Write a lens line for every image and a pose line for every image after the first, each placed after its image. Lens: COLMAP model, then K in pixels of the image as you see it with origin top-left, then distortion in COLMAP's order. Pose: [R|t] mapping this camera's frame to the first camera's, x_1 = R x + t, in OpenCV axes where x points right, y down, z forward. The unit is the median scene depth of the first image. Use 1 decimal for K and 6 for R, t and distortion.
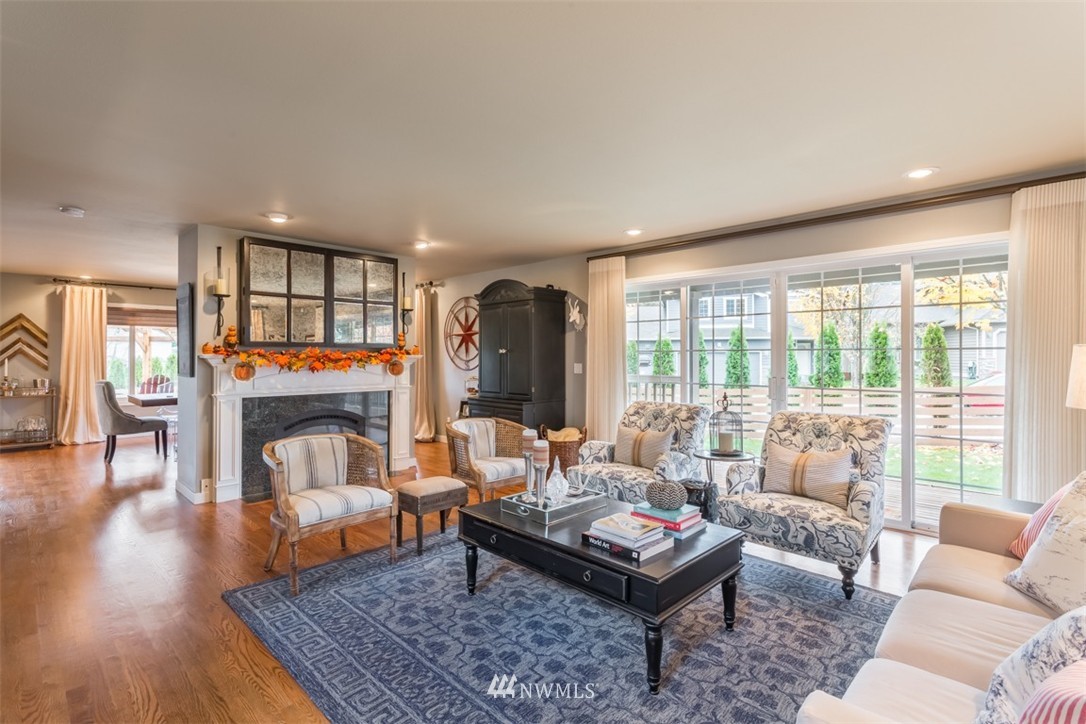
lens RADIAL K [[516.3, 0, 540.8], [0, 516.3, 355.3], [0, 0, 1]] dist [-0.000990, -0.000745]
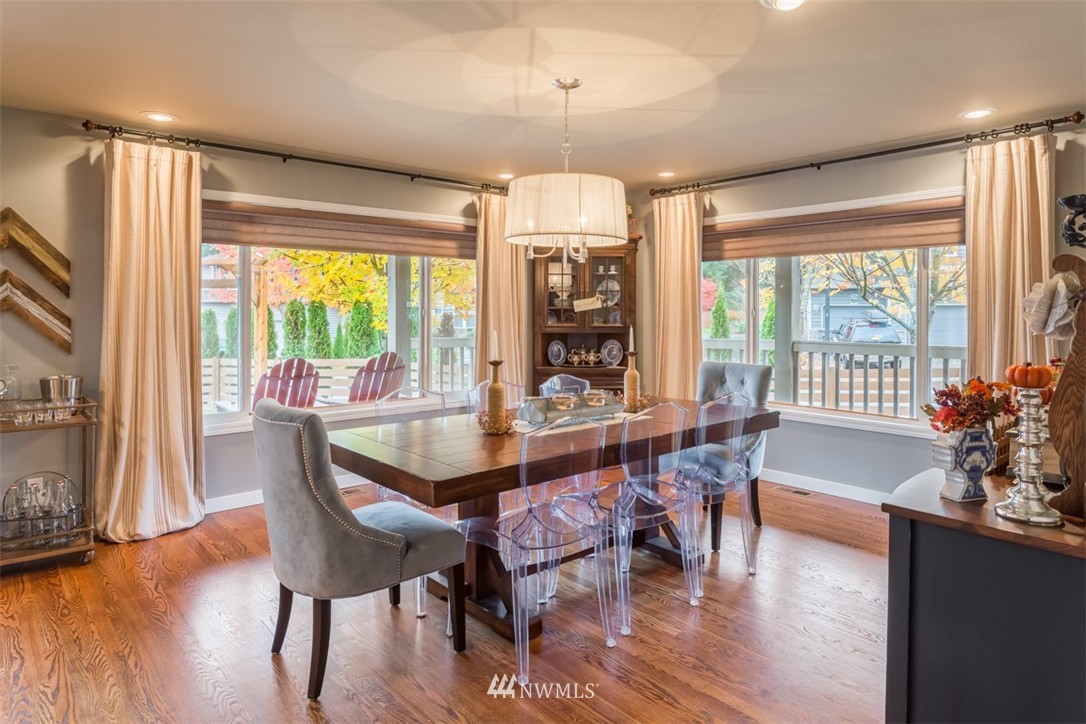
lens RADIAL K [[656.3, 0, 556.7], [0, 656.3, 319.8], [0, 0, 1]] dist [0.001739, 0.002604]
pose [[0.996993, 0.004386, -0.077361, -0.513969], [-0.003400, 0.999911, 0.012871, -0.004311], [0.077411, -0.012569, 0.996920, 0.494071]]
